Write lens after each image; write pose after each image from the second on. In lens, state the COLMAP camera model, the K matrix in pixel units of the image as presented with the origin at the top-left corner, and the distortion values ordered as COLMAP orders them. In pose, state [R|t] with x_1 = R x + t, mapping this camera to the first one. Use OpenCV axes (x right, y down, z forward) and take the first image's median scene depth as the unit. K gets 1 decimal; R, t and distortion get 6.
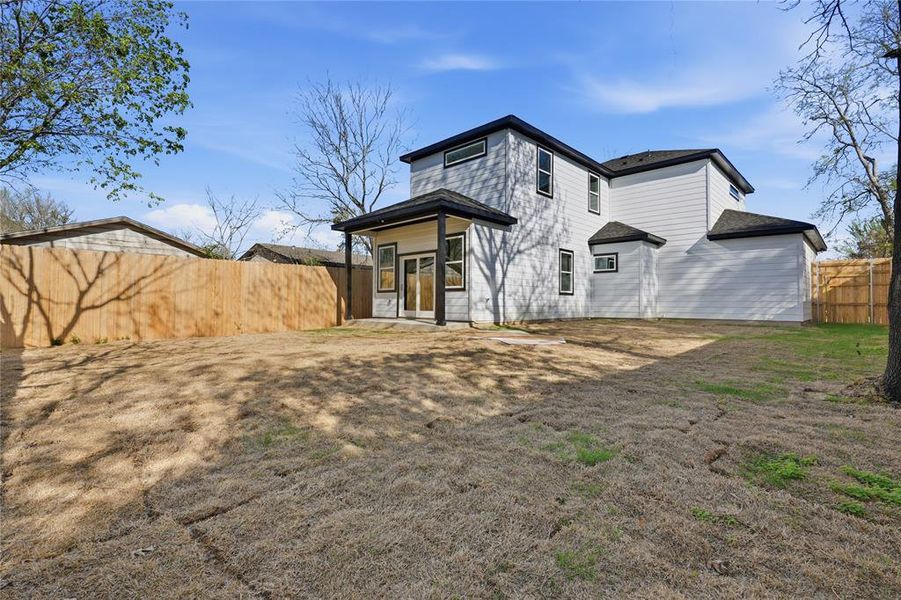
lens RADIAL K [[421.0, 0, 452.9], [0, 421.0, 291.4], [0, 0, 1]] dist [-0.000075, -0.000006]
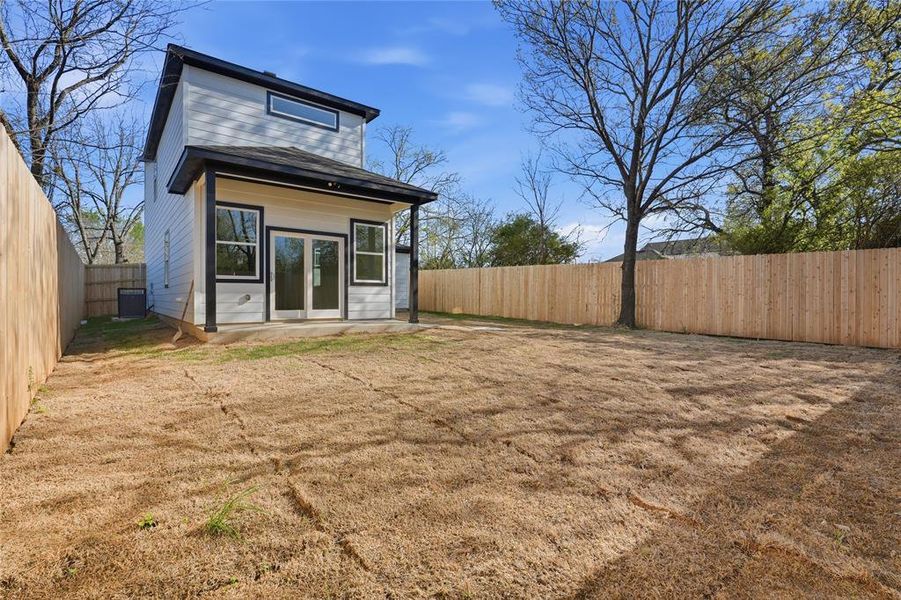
lens RADIAL K [[421.0, 0, 451.7], [0, 421.0, 305.2], [0, 0, 1]] dist [-0.000075, -0.000006]
pose [[0.125903, -0.020534, 0.991830, -0.775567], [-0.027339, 0.999334, 0.024160, 0.012004], [-0.991666, -0.030158, 0.125257, 0.643713]]
